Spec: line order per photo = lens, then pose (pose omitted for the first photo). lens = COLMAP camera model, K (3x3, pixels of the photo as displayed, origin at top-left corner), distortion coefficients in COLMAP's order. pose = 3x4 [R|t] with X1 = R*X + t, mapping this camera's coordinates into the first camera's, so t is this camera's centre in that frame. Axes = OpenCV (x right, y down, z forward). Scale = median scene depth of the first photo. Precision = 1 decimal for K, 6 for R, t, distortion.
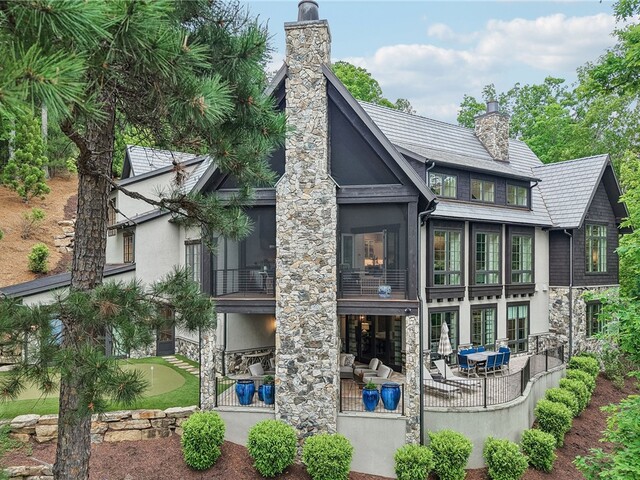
lens RADIAL K [[499.3, 0, 320.0], [0, 499.3, 240.0], [0, 0, 1]] dist [0.000151, -0.000243]
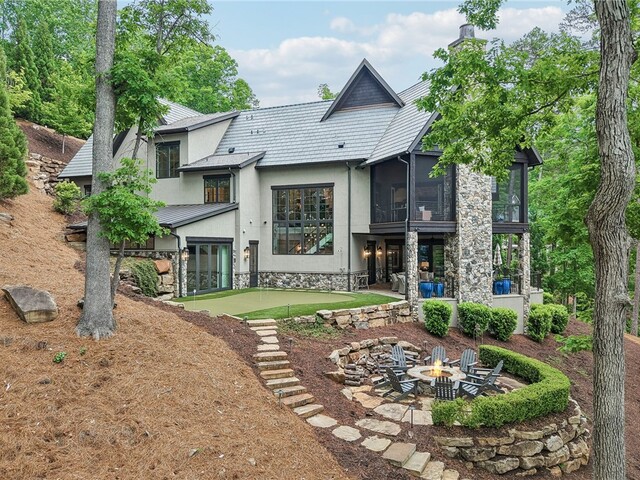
lens RADIAL K [[499.3, 0, 320.0], [0, 499.3, 240.0], [0, 0, 1]] dist [0.000151, -0.000243]
pose [[0.859232, 0.001951, 0.511582, -1.188931], [-0.023250, 0.999108, 0.035239, 0.130079], [-0.511057, -0.042173, 0.858511, -0.044312]]
